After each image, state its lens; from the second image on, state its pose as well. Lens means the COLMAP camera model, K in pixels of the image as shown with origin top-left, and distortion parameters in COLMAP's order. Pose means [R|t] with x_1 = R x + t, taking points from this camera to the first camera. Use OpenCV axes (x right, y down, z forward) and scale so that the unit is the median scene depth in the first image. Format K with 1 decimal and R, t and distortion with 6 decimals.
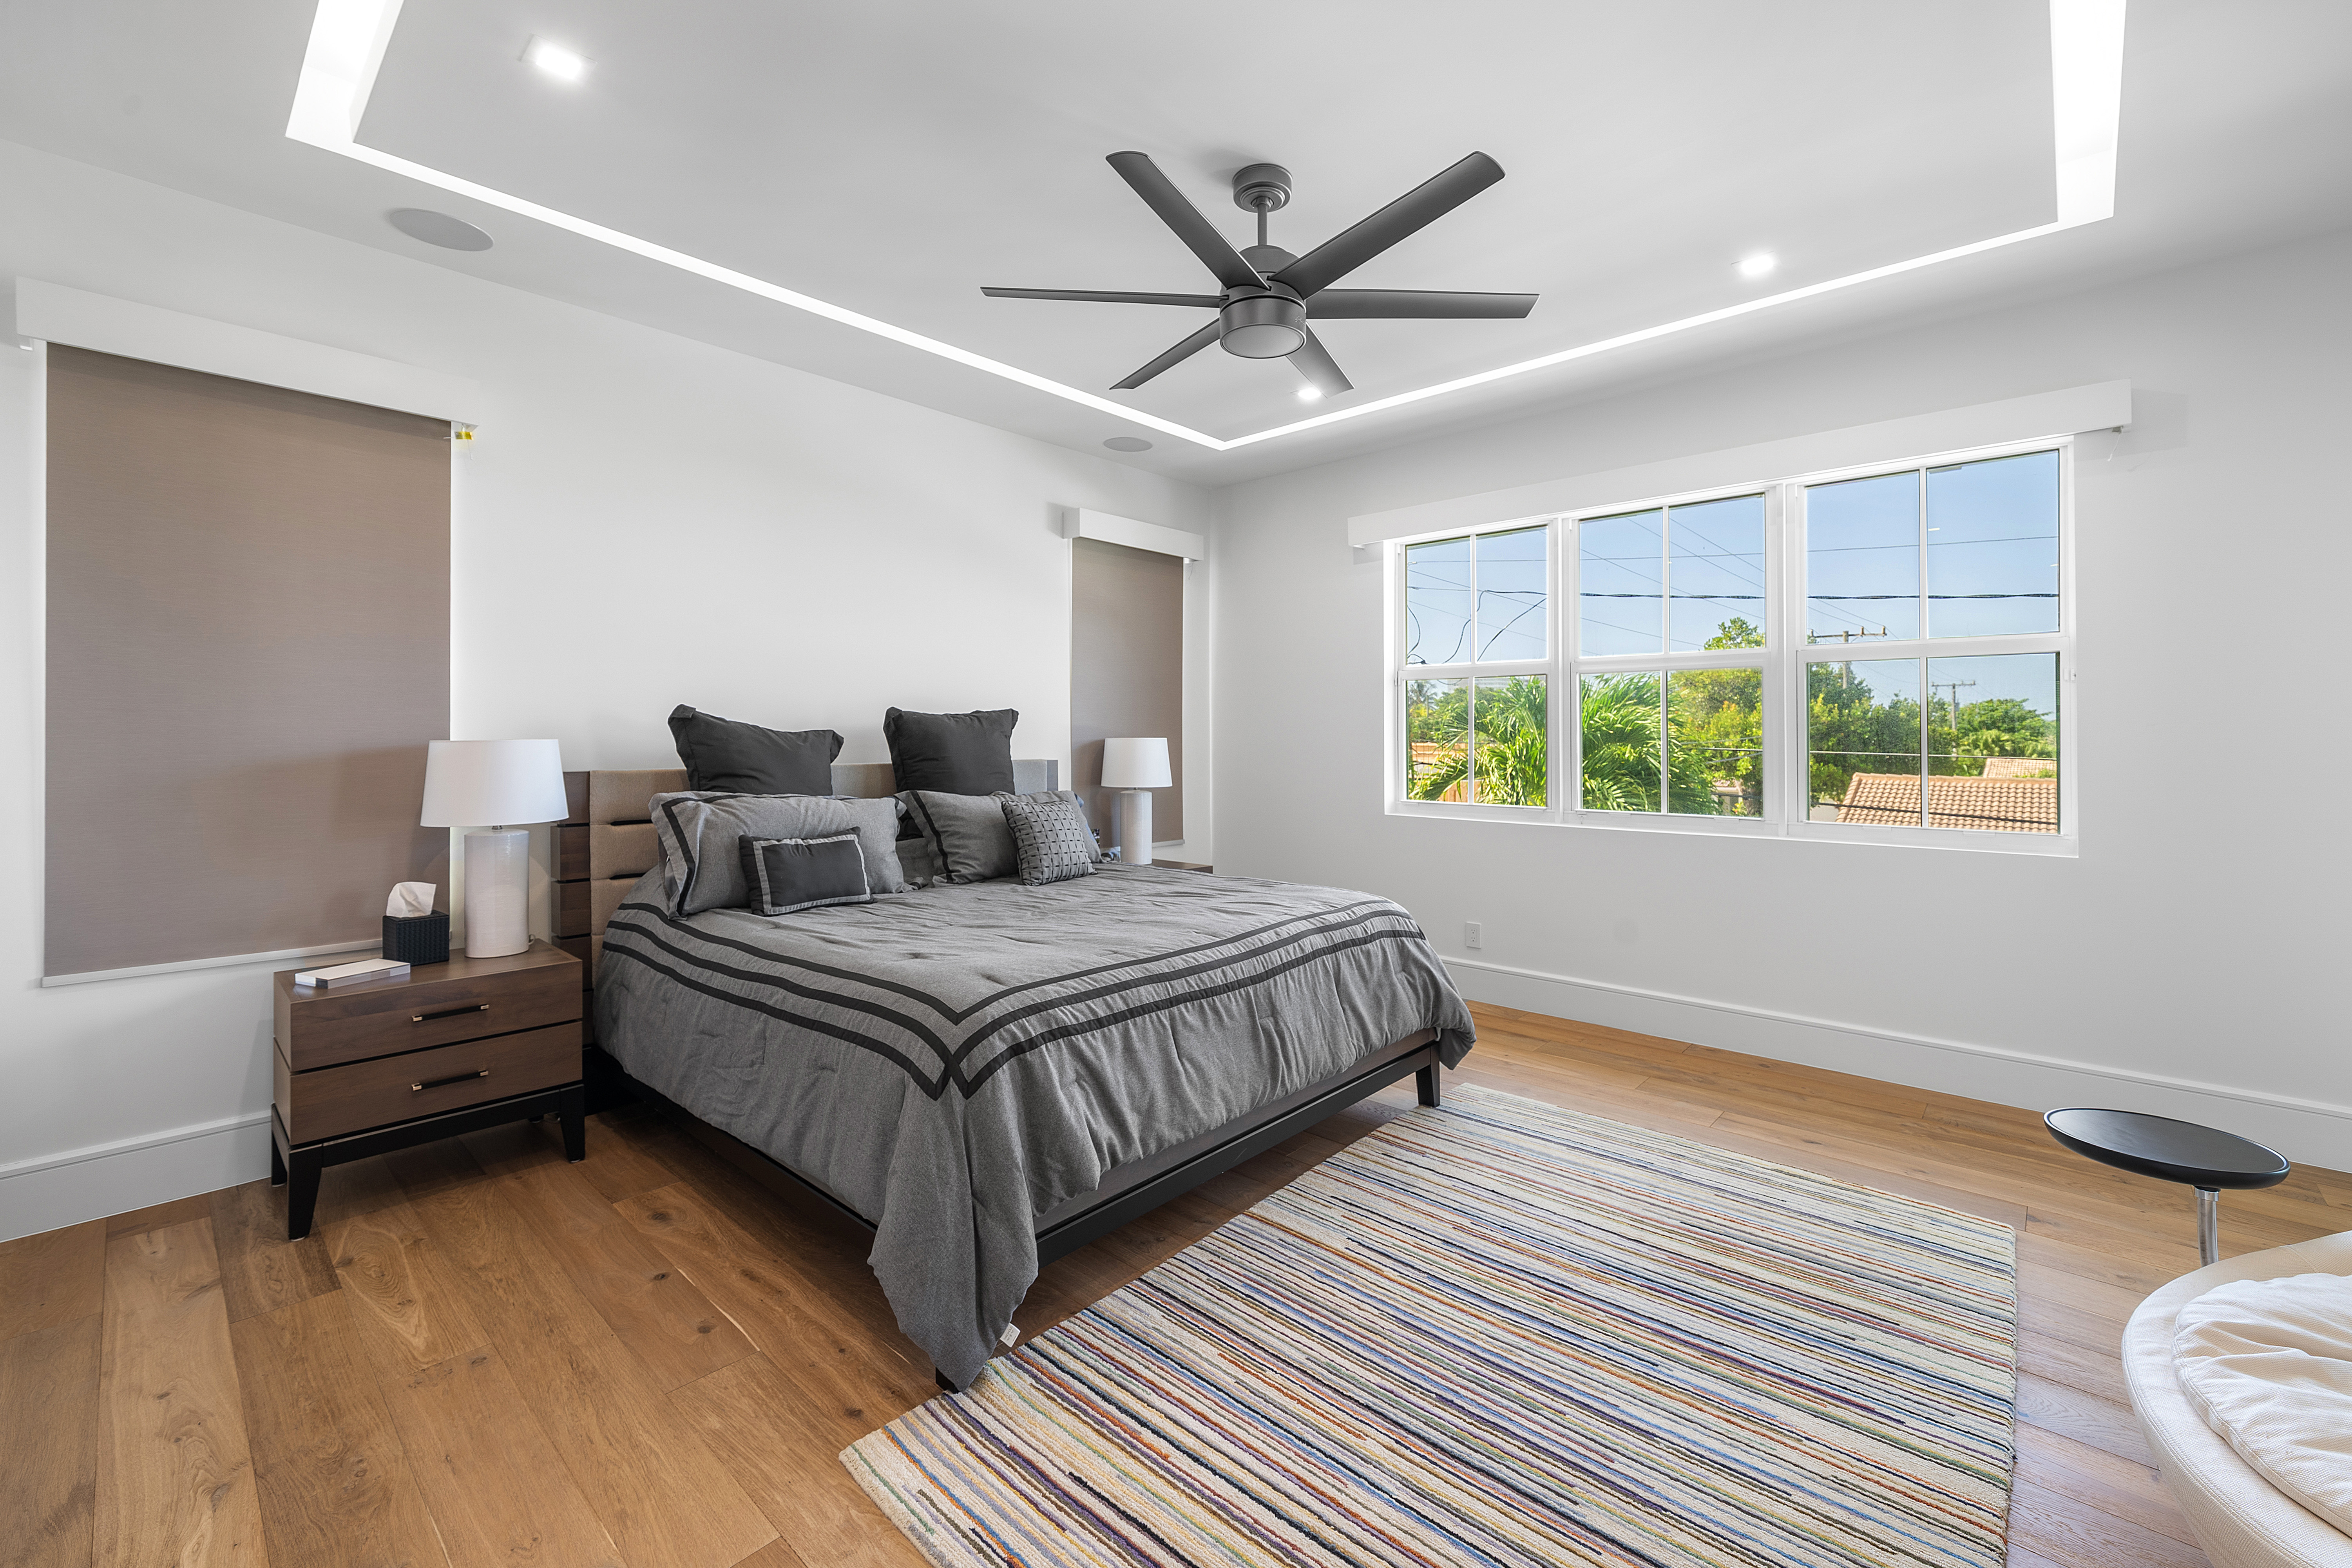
lens RADIAL K [[973.1, 0, 1175.7], [0, 973.1, 733.7], [0, 0, 1]] dist [0.020902, 0.000026]
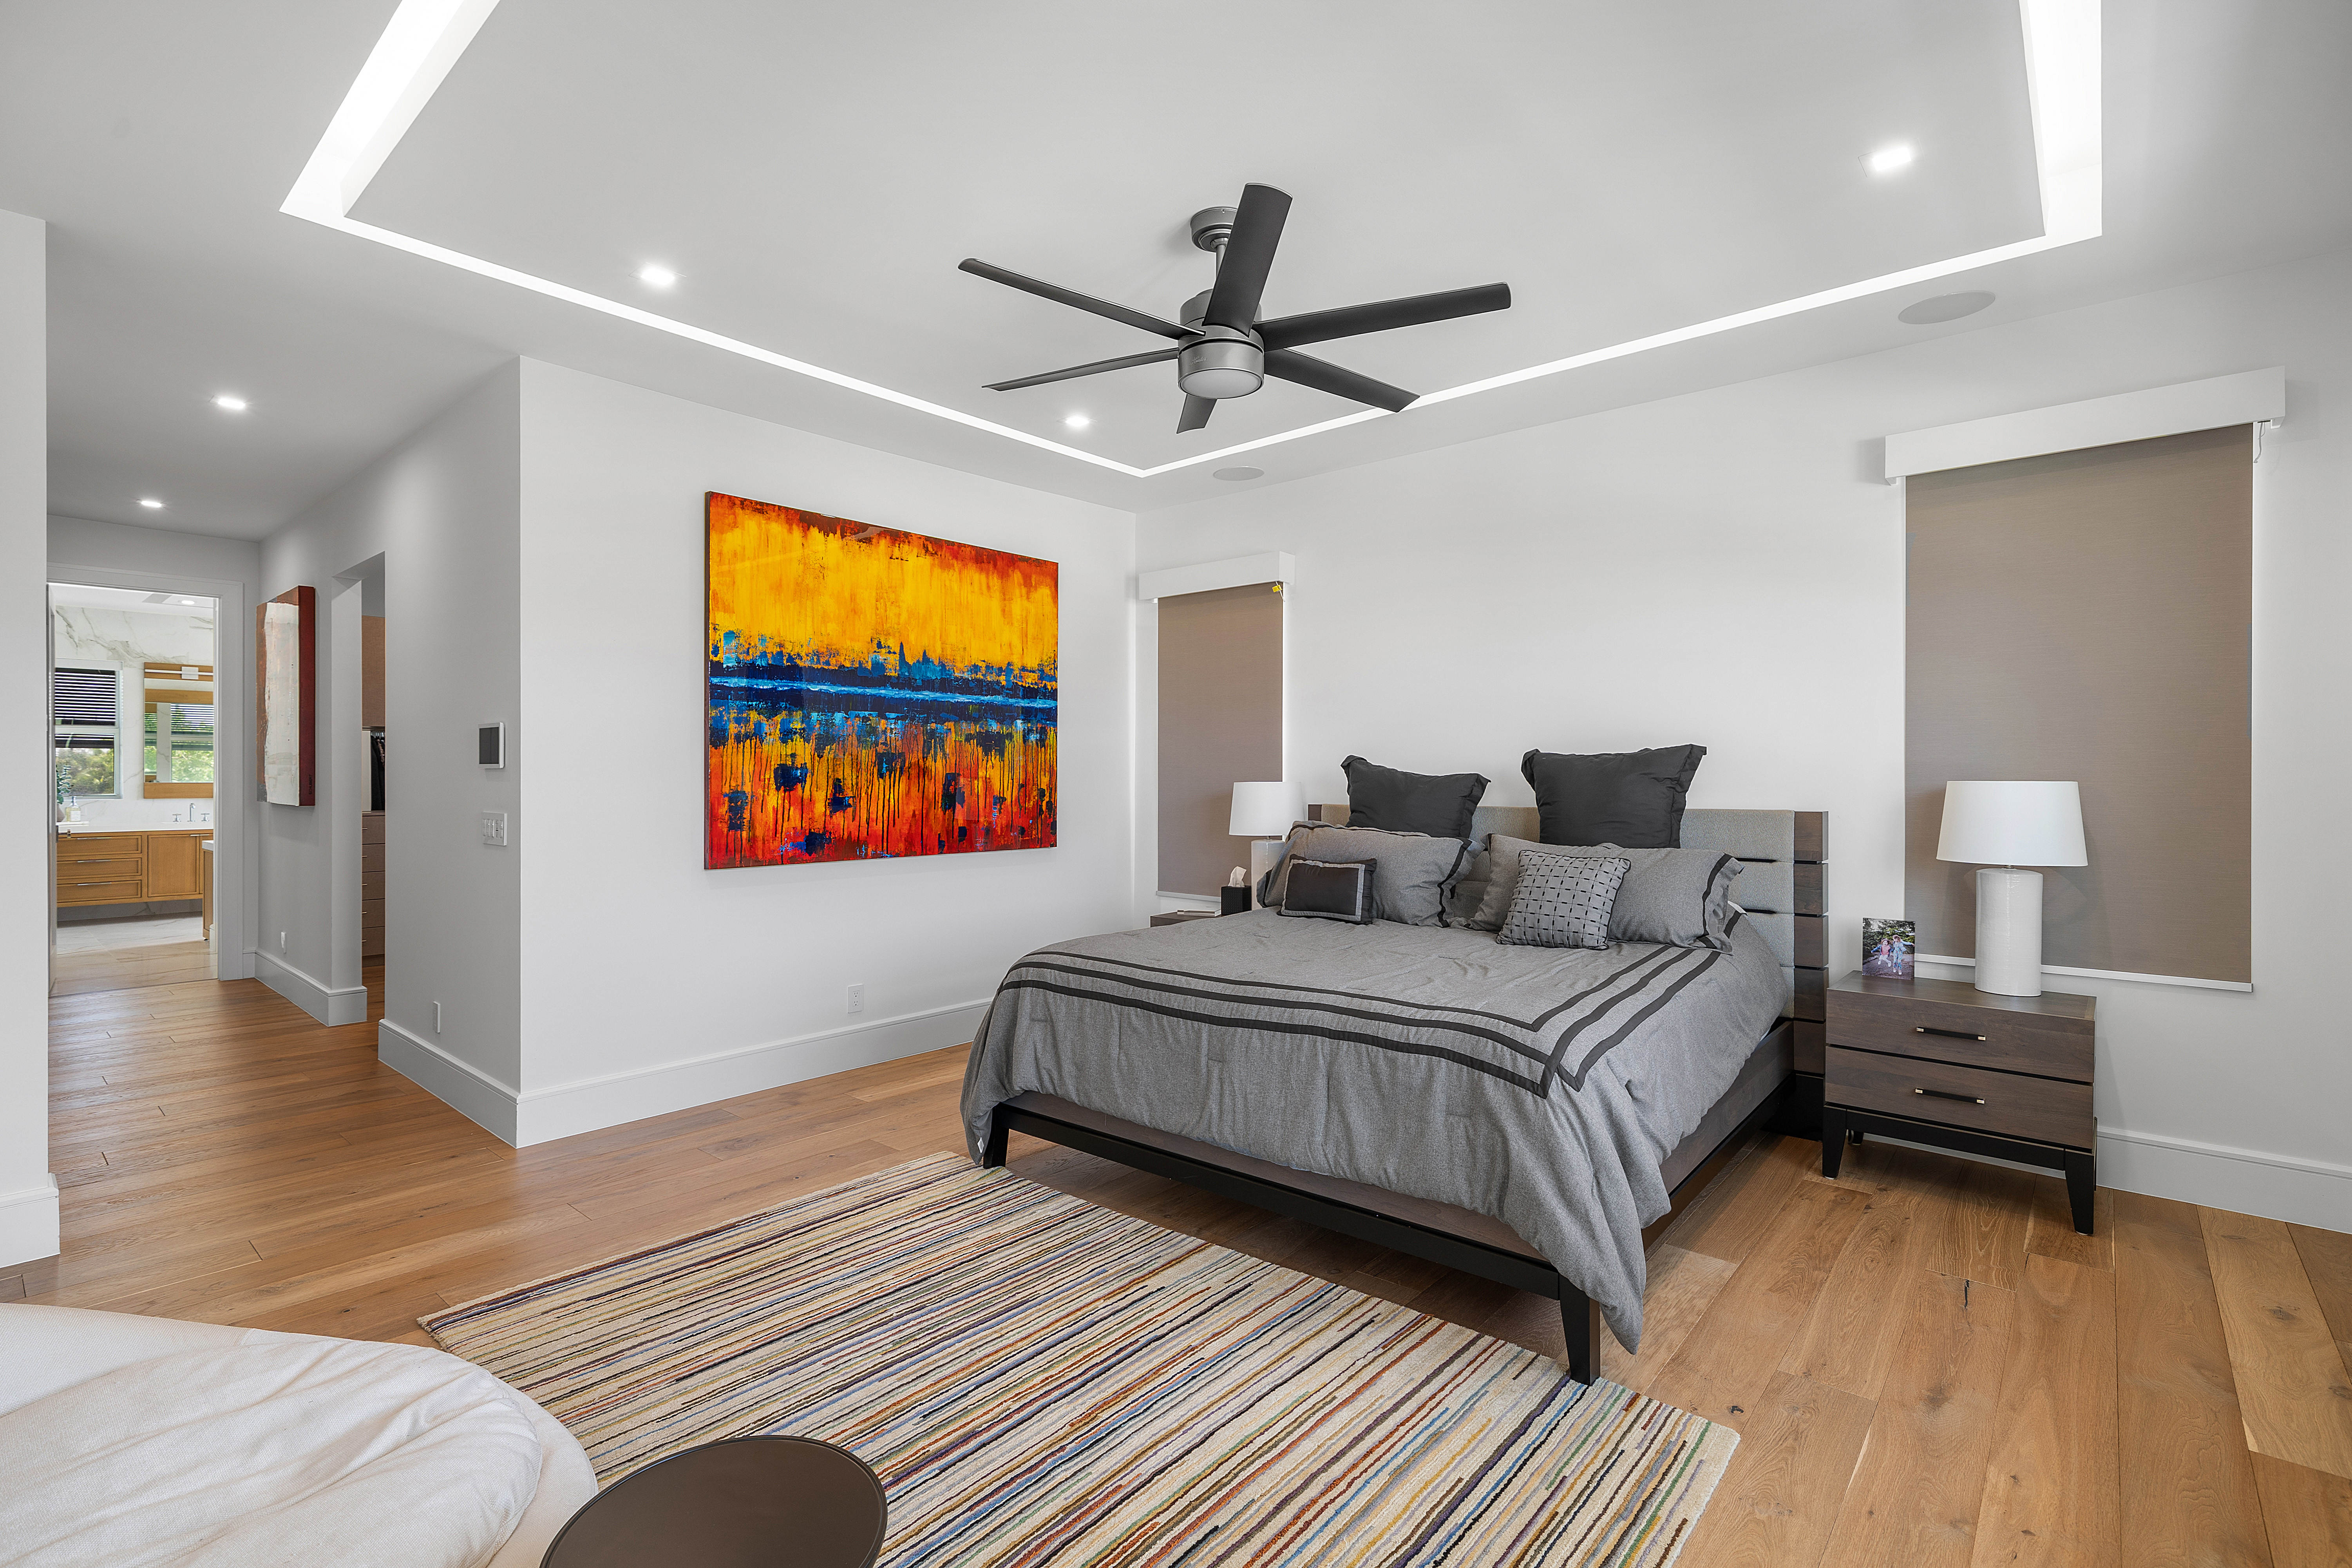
lens RADIAL K [[1078.9, 0, 1172.0], [0, 1078.9, 779.5], [0, 0, 1]] dist [0.018022, -0.000039]
pose [[0.033565, 0.002643, -0.999433, 1.114522], [-0.000051, 0.999997, 0.002643, 0.000236], [0.999437, -0.000038, 0.033565, 0.854263]]
